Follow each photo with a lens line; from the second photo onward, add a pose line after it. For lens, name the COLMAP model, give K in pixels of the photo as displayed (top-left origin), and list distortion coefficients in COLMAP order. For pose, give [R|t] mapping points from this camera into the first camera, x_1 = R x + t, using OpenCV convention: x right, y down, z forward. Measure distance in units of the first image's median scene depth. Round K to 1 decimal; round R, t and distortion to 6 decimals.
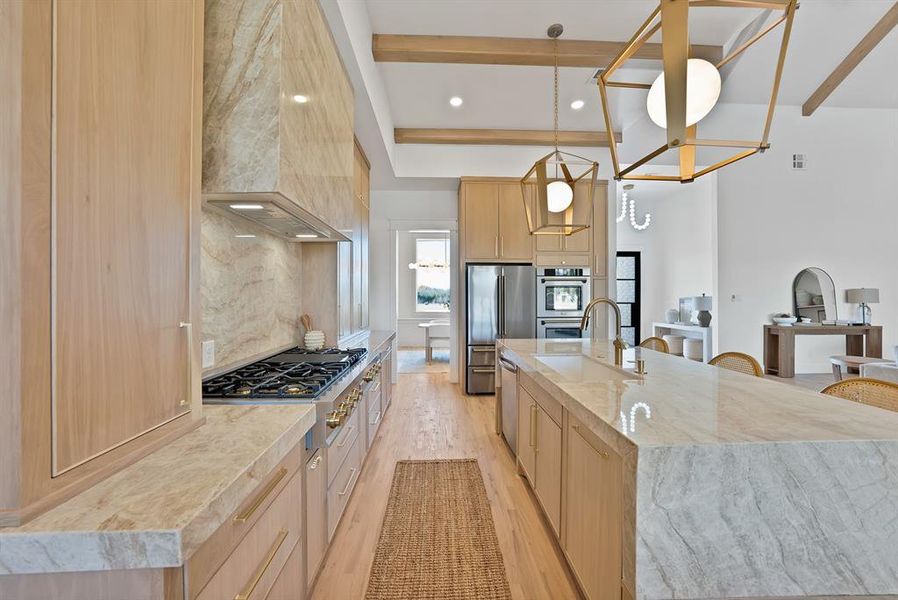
lens RADIAL K [[323.0, 0, 447.6], [0, 323.0, 295.0], [0, 0, 1]] dist [-0.021386, 0.003403]
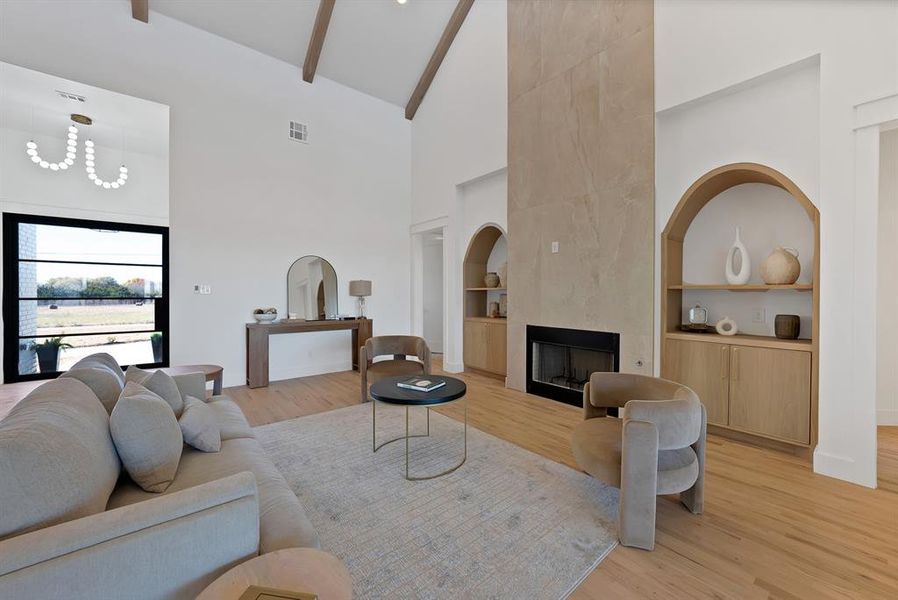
lens RADIAL K [[347.0, 0, 446.8], [0, 347.0, 295.3], [0, 0, 1]] dist [-0.001526, 0.000215]
pose [[0.814313, -0.001574, 0.580424, 1.339903], [-0.001842, 0.999984, 0.005295, 0.025615], [-0.580423, -0.005381, 0.814297, -0.007557]]
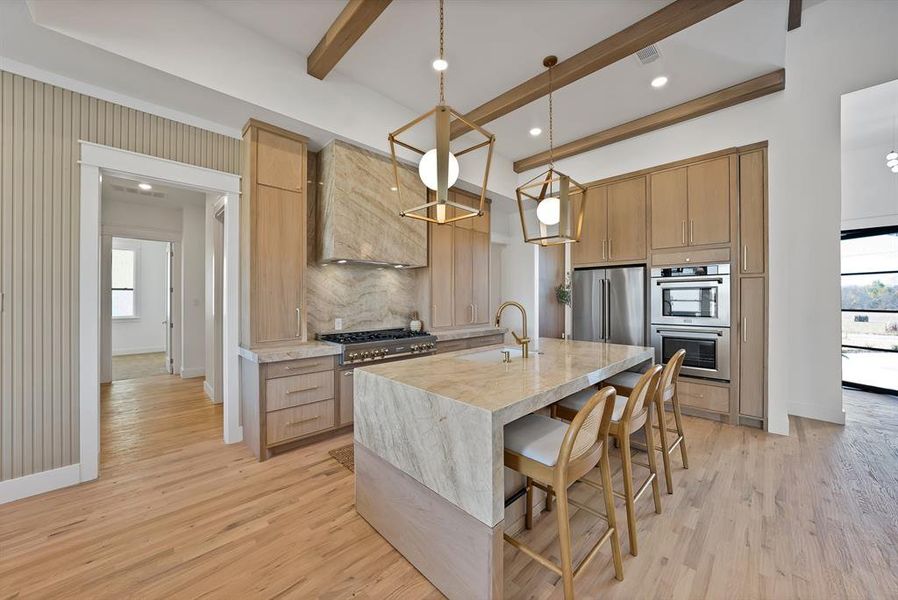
lens RADIAL K [[323.0, 0, 451.3], [0, 323.0, 297.4], [0, 0, 1]] dist [-0.021386, 0.003403]
pose [[0.677641, -0.003600, -0.735384, 0.711798], [0.001760, 0.999993, -0.003274, -0.002717], [0.735390, 0.000925, 0.677643, -0.005082]]
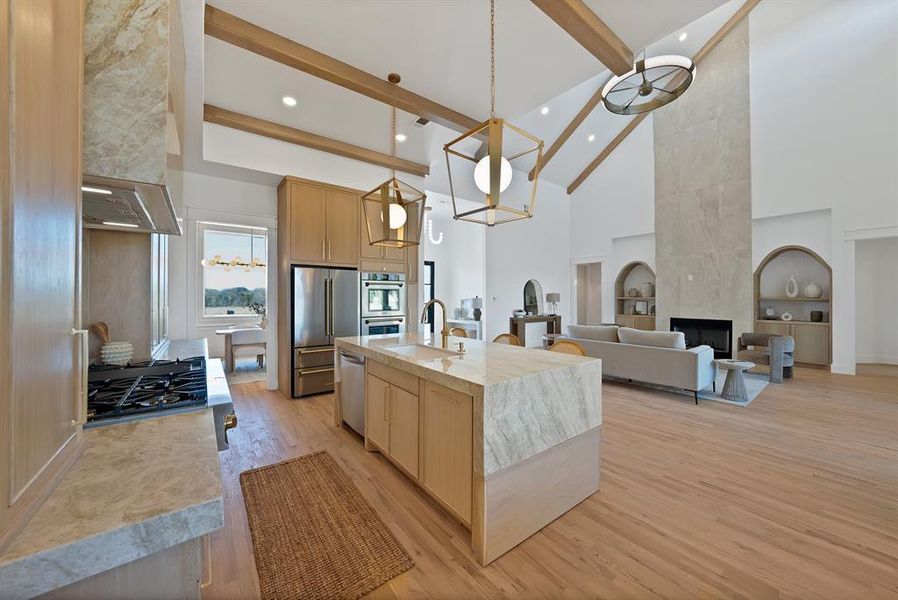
lens RADIAL K [[323.0, 0, 440.5], [0, 323.0, 296.4], [0, 0, 1]] dist [-0.021386, 0.003403]
pose [[0.827631, 0.001958, 0.561270, -0.151454], [-0.001141, 0.999998, -0.001807, -0.000557], [-0.561272, 0.000855, 0.827631, -0.079287]]
